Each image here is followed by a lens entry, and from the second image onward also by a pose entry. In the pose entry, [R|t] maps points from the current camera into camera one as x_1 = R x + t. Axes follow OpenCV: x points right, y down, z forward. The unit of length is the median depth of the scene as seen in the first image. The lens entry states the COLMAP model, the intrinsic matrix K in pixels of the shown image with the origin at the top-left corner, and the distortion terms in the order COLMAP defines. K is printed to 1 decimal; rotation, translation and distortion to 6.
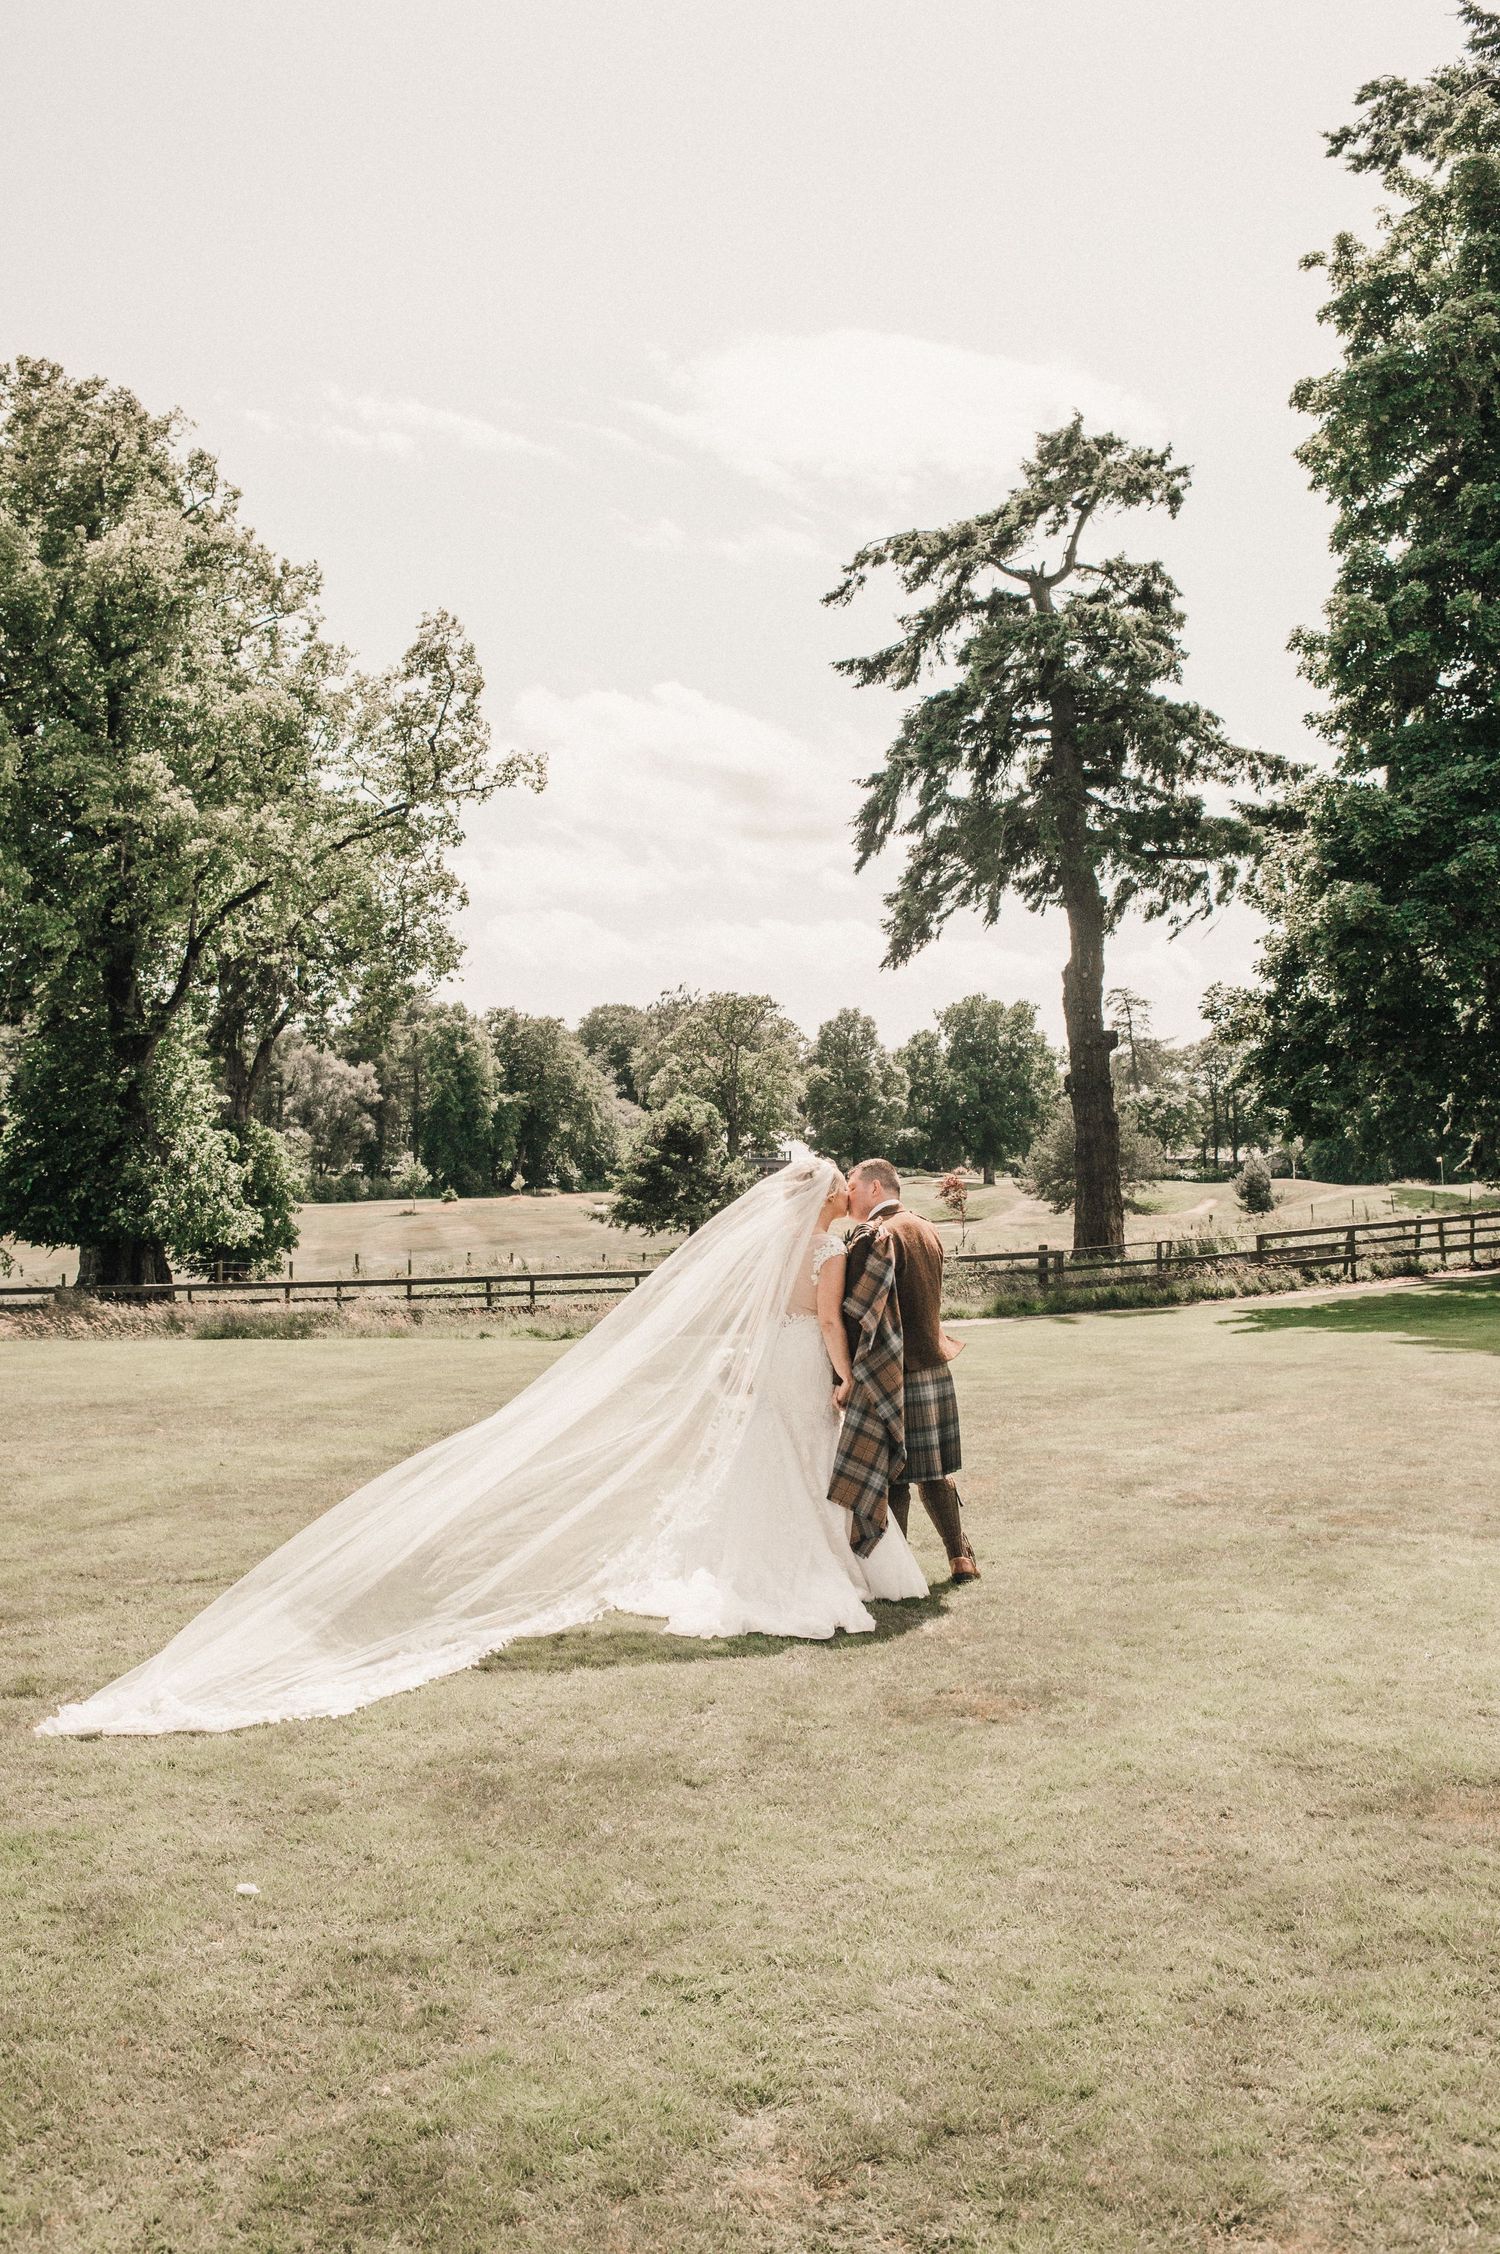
lens RADIAL K [[2253.4, 0, 750.0], [0, 2253.4, 1127.0], [0, 0, 1]] dist [-0.094371, 0.104472]
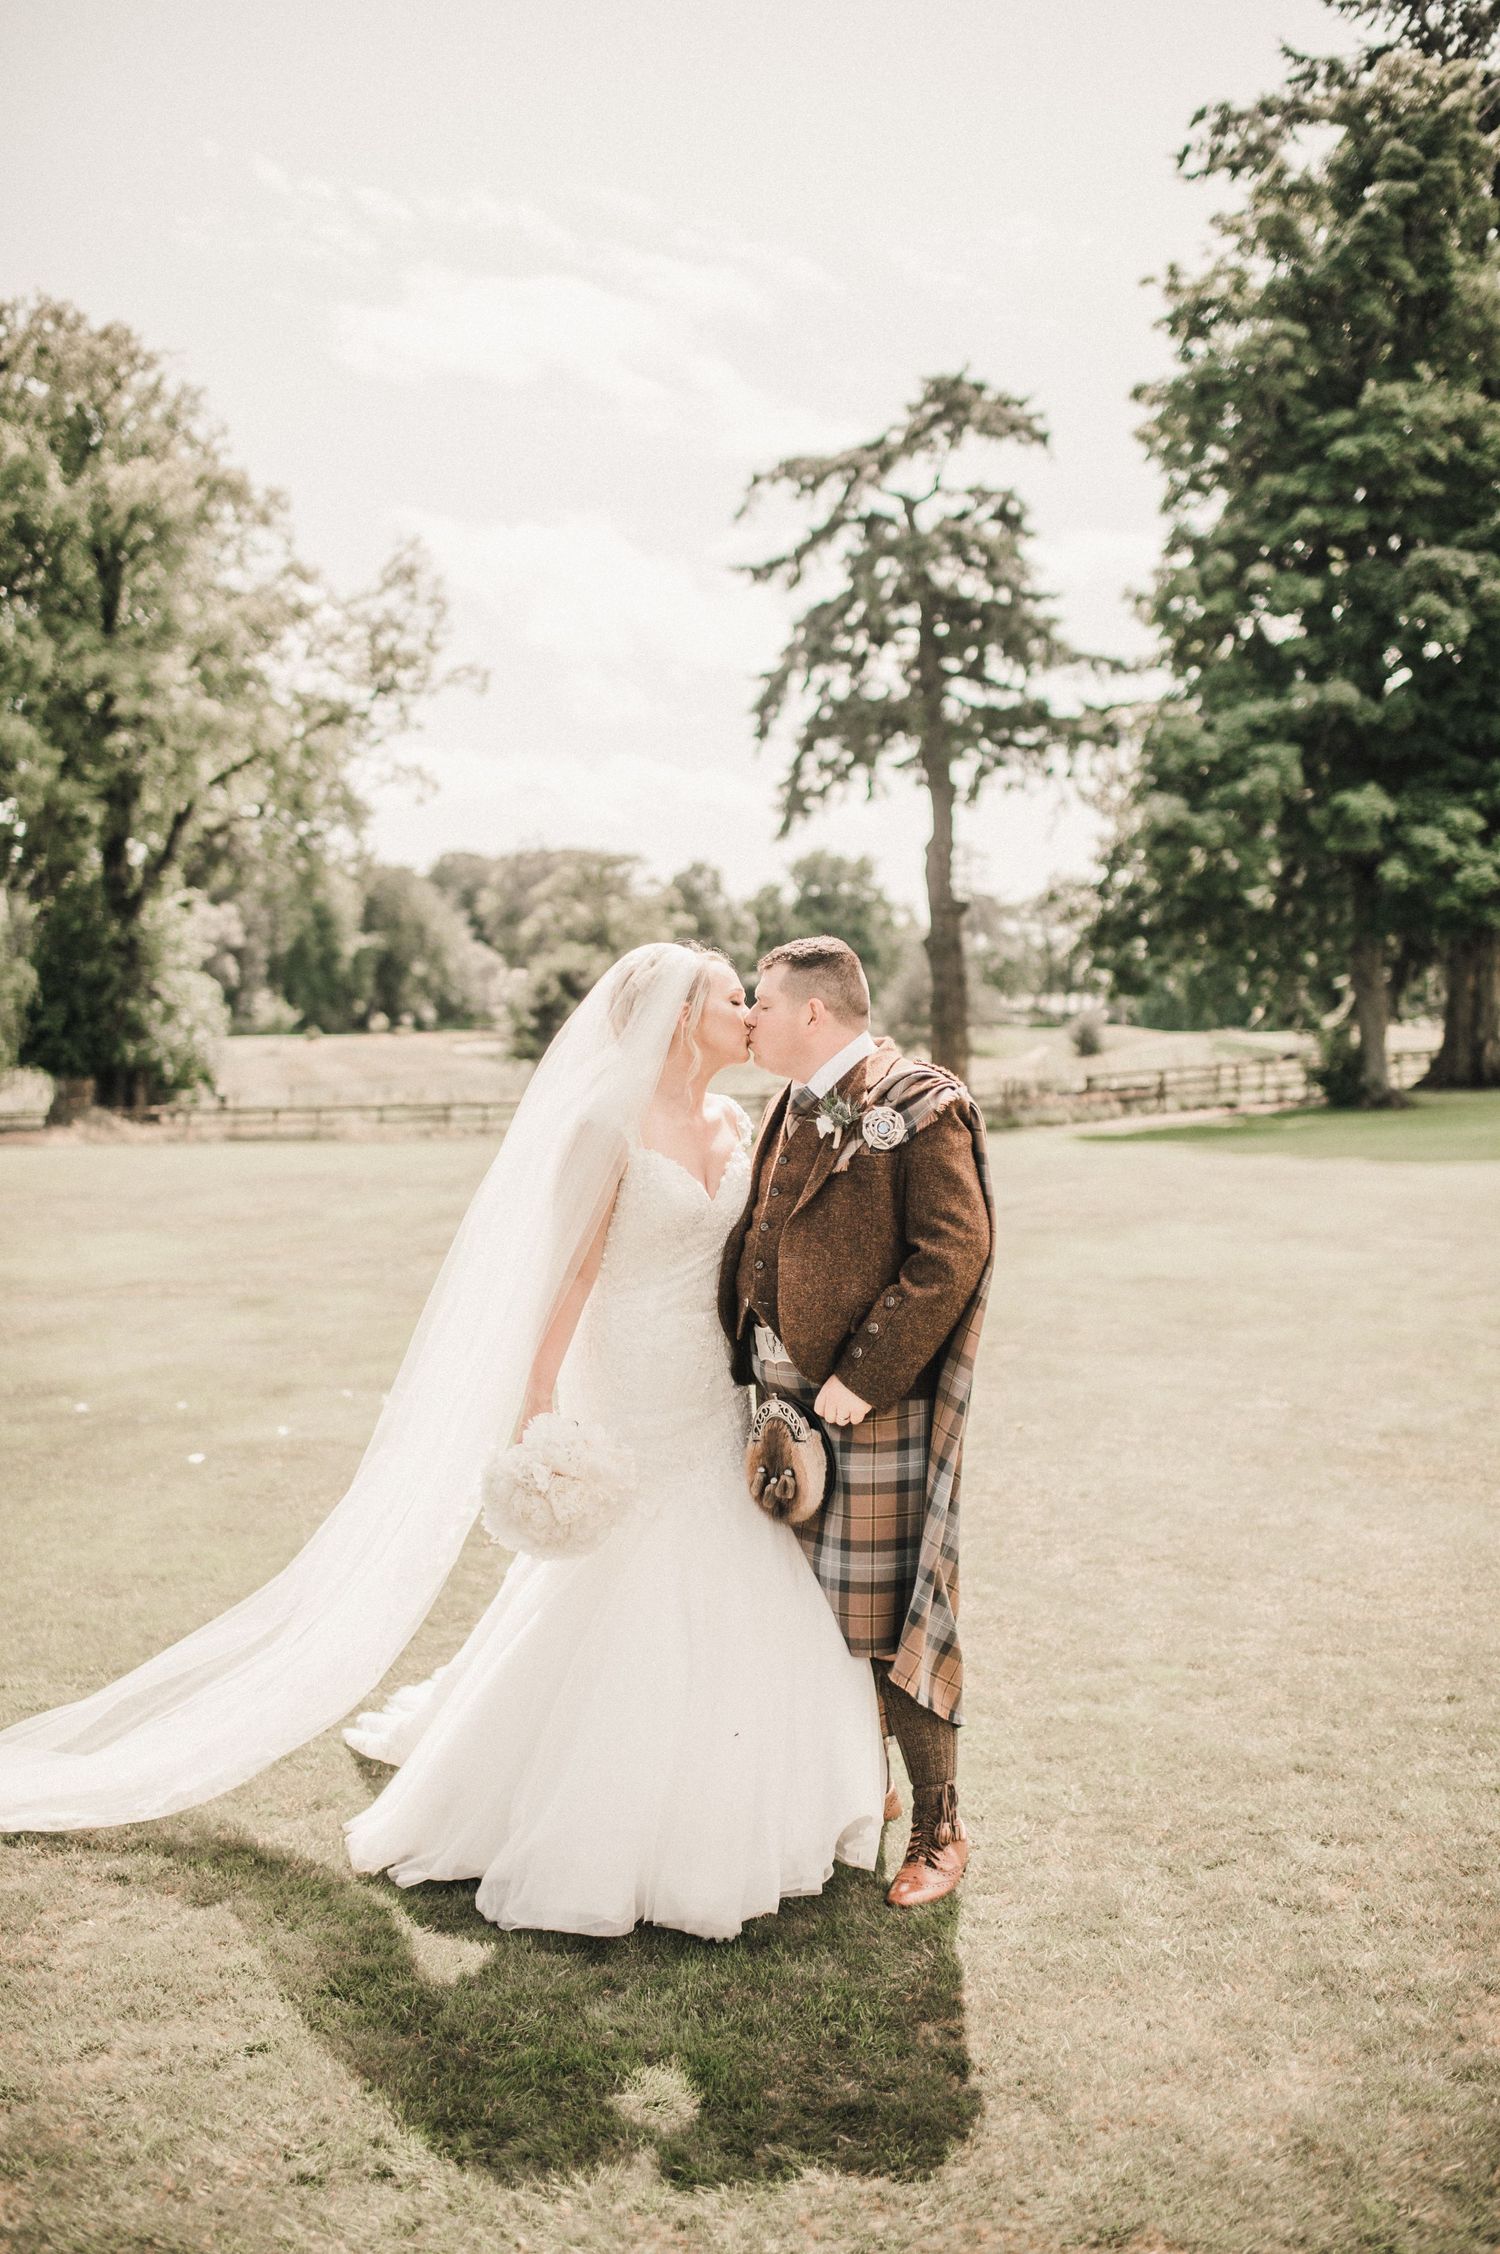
lens RADIAL K [[2253.4, 0, 750.0], [0, 2253.4, 1127.0], [0, 0, 1]] dist [-0.094371, 0.104472]
pose [[0.997204, 0.007717, 0.074328, -0.035931], [-0.012861, 0.997535, 0.068984, -0.004134], [-0.073612, -0.069747, 0.994845, -0.158109]]
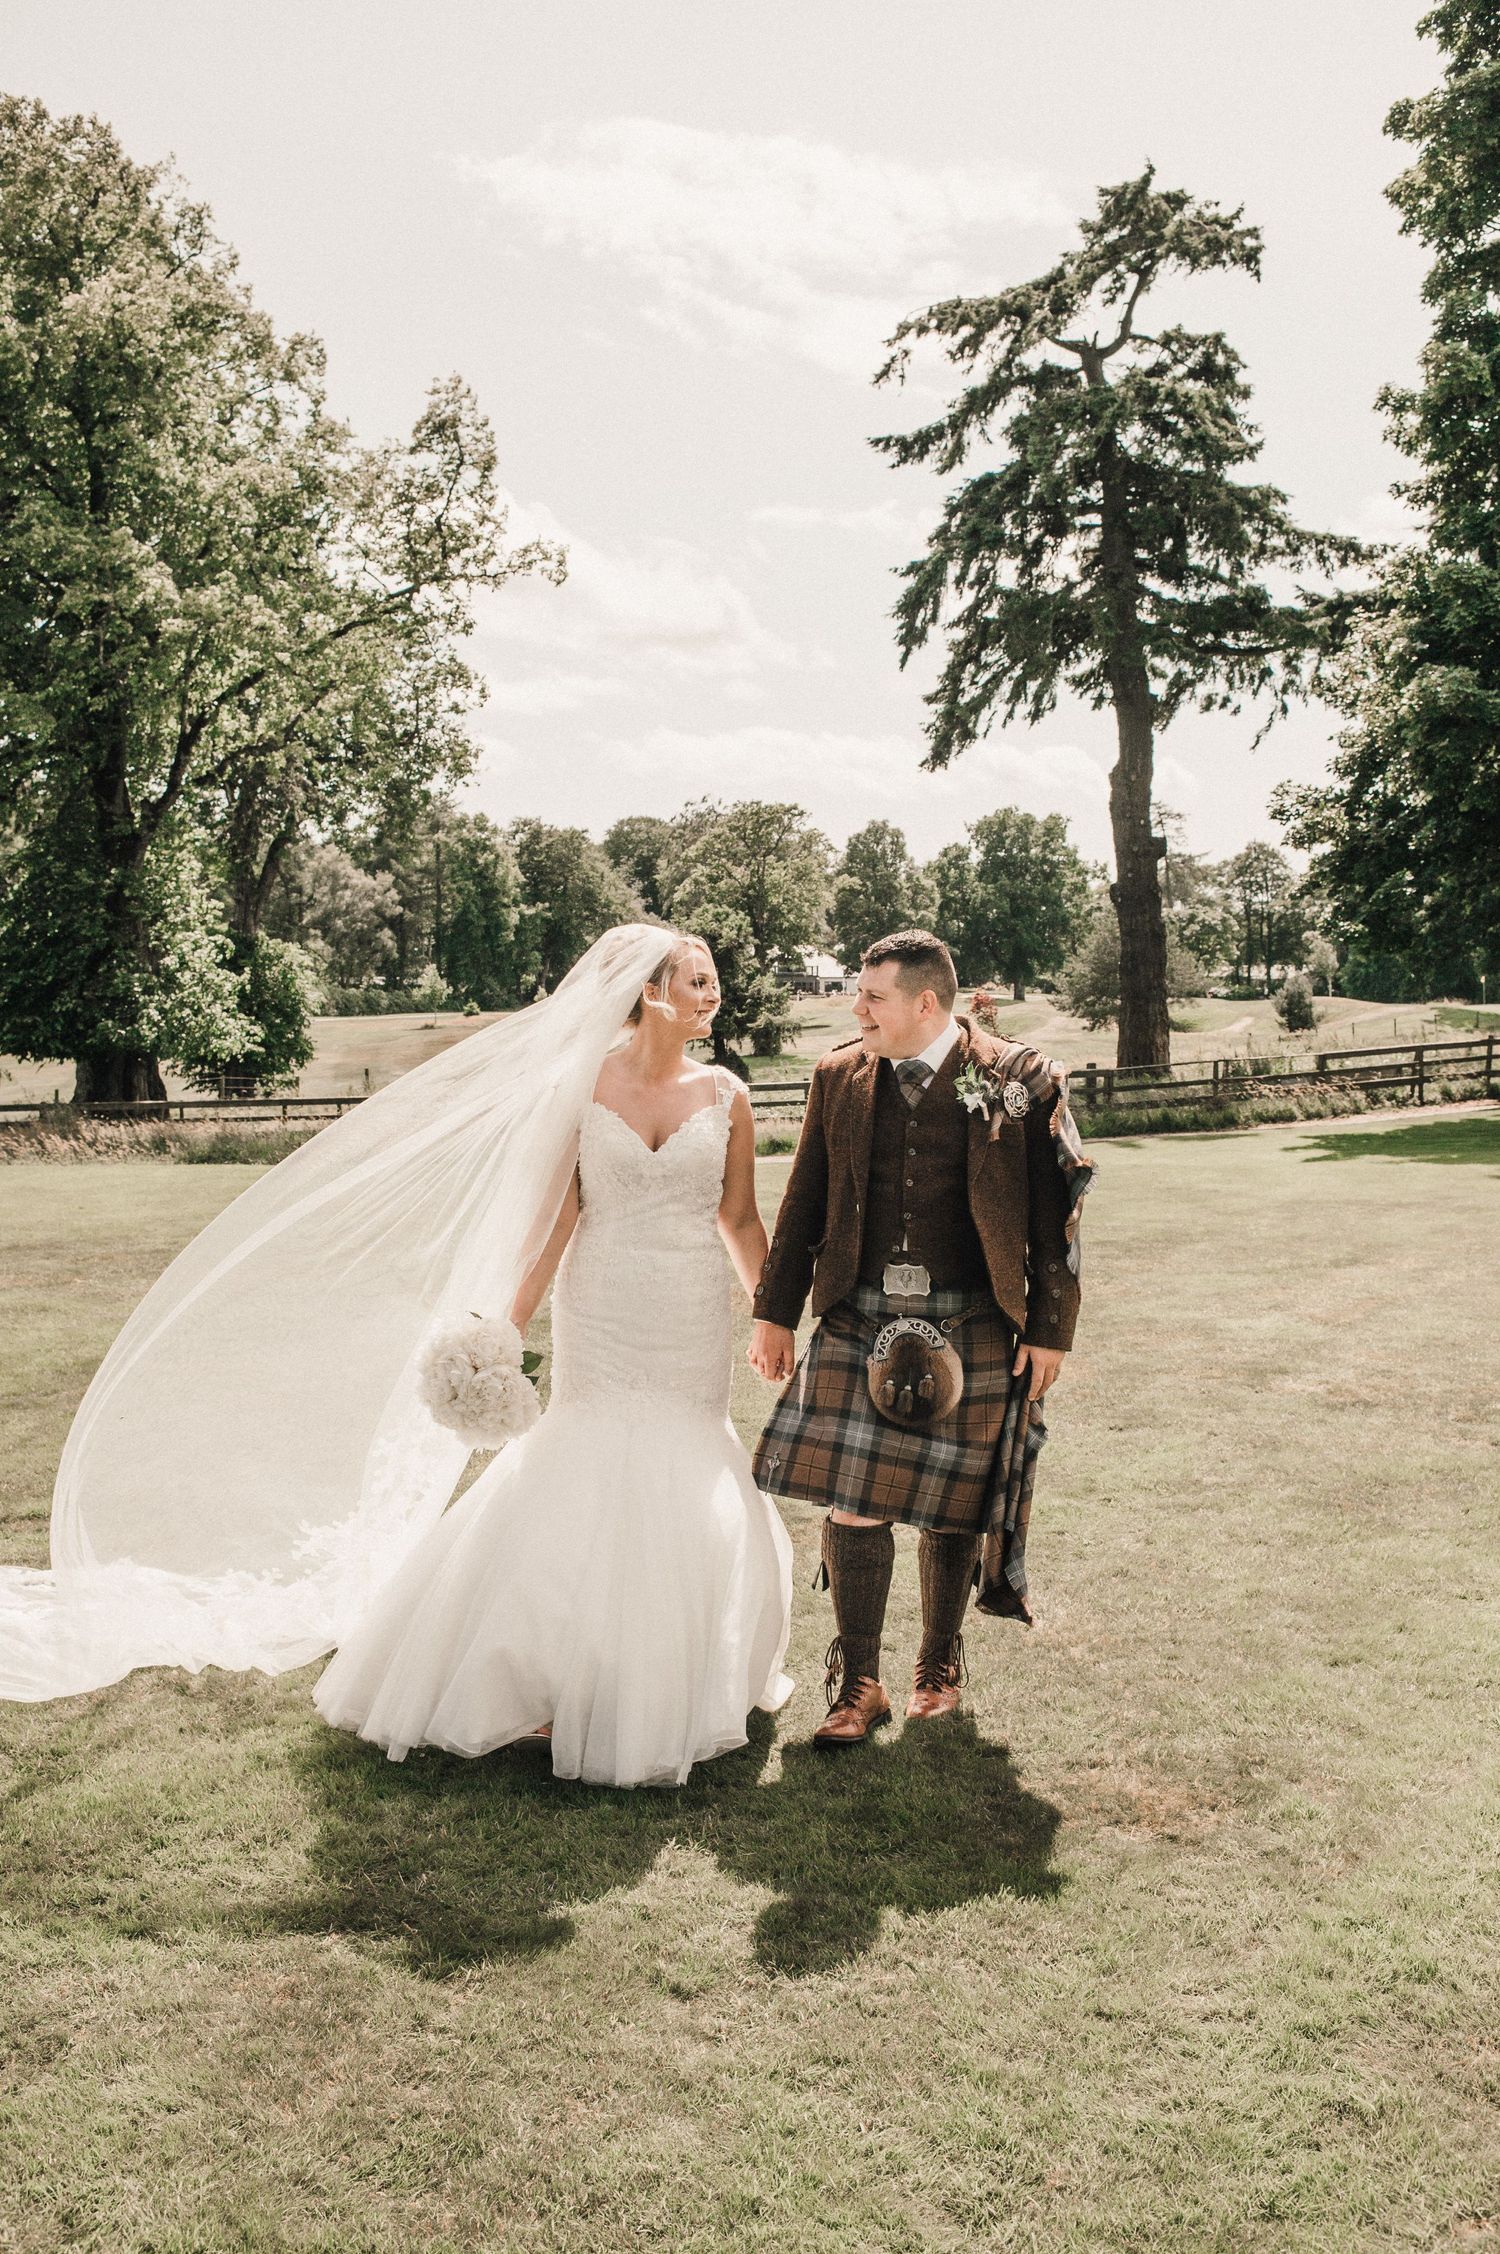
lens RADIAL K [[2253.4, 0, 750.0], [0, 2253.4, 1127.0], [0, 0, 1]] dist [-0.094371, 0.104472]
pose [[0.999919, 0.005679, -0.011407, -0.000519], [-0.004725, 0.996623, 0.081982, 0.002168], [0.011834, -0.081921, 0.996569, 0.050076]]
